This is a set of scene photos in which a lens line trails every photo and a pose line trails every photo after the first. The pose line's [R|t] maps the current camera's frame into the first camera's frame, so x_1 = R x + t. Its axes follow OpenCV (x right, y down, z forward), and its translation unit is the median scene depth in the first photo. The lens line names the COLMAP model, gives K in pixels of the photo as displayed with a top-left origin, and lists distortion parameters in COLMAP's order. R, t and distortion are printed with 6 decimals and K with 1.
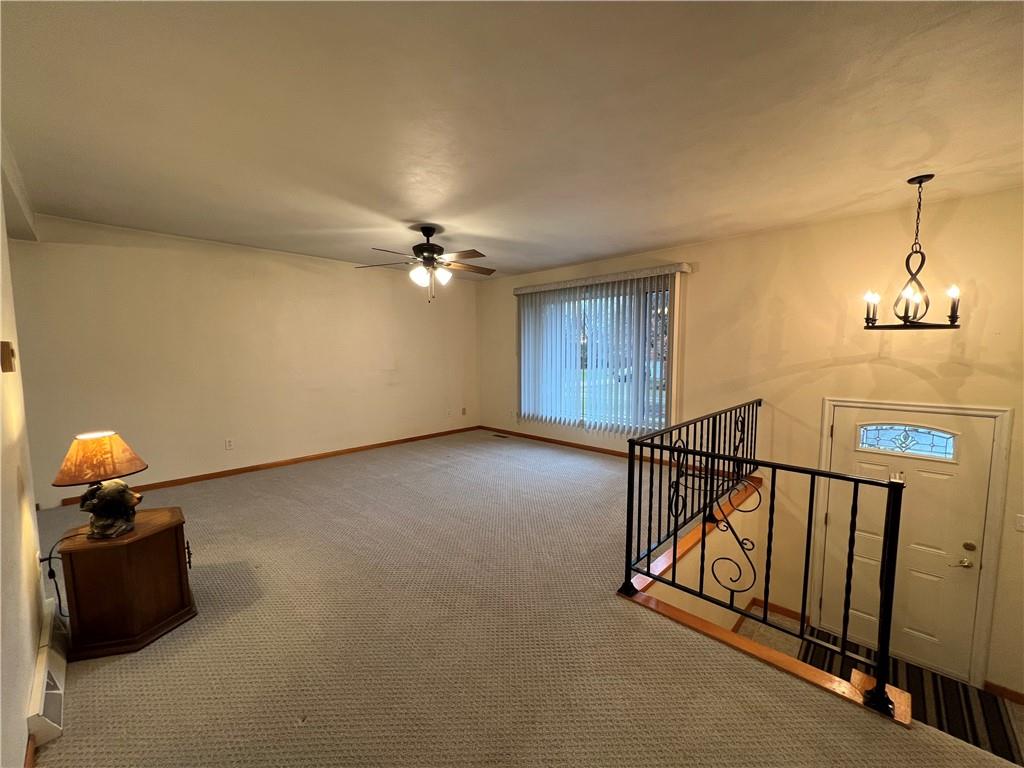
lens RADIAL K [[407.6, 0, 513.9], [0, 407.6, 385.2], [0, 0, 1]] dist [-0.000109, 0.000518]
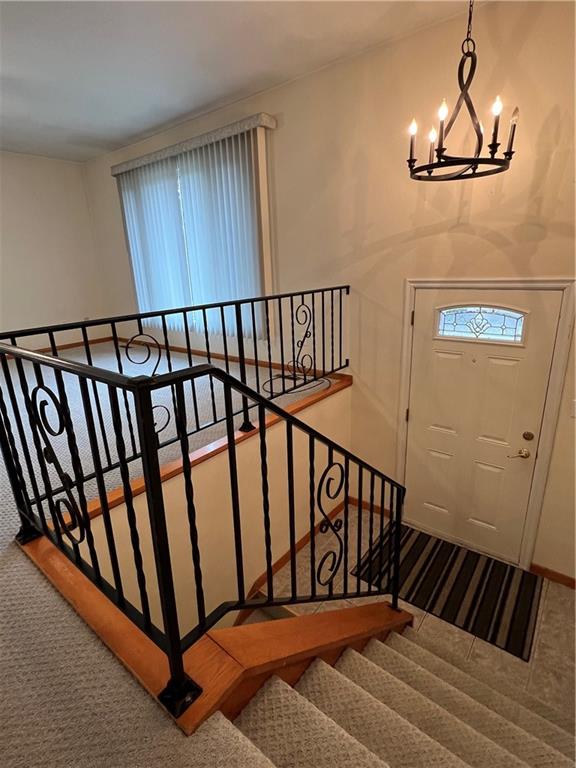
lens RADIAL K [[393.7, 0, 282.0], [0, 393.7, 388.1], [0, 0, 1]] dist [0.002137, 0.000788]
pose [[0.997662, -0.043716, 0.052527, 0.492755], [0.031829, 0.977416, 0.208913, 0.080849], [-0.060473, -0.206752, 0.976523, 0.174972]]
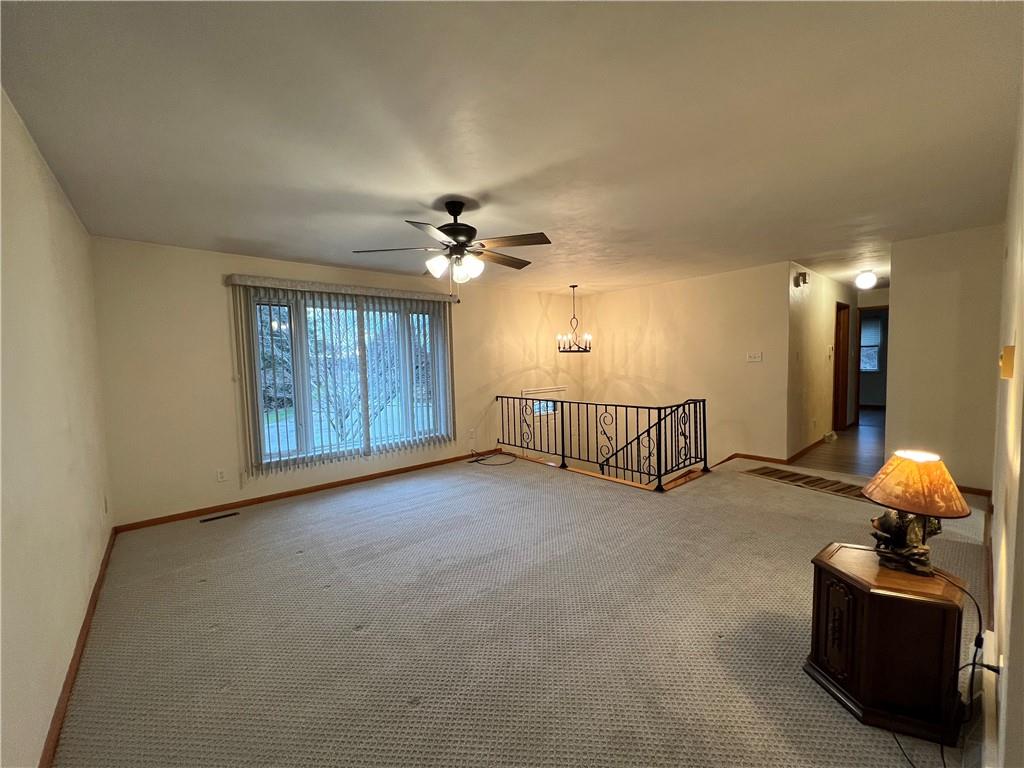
lens RADIAL K [[407.6, 0, 511.7], [0, 407.6, 387.1], [0, 0, 1]] dist [-0.000109, 0.000518]
pose [[0.104379, -0.060781, 0.992678, -1.064078], [0.110968, 0.992610, 0.049109, -0.081323], [-0.988327, 0.105030, 0.110353, 0.932323]]
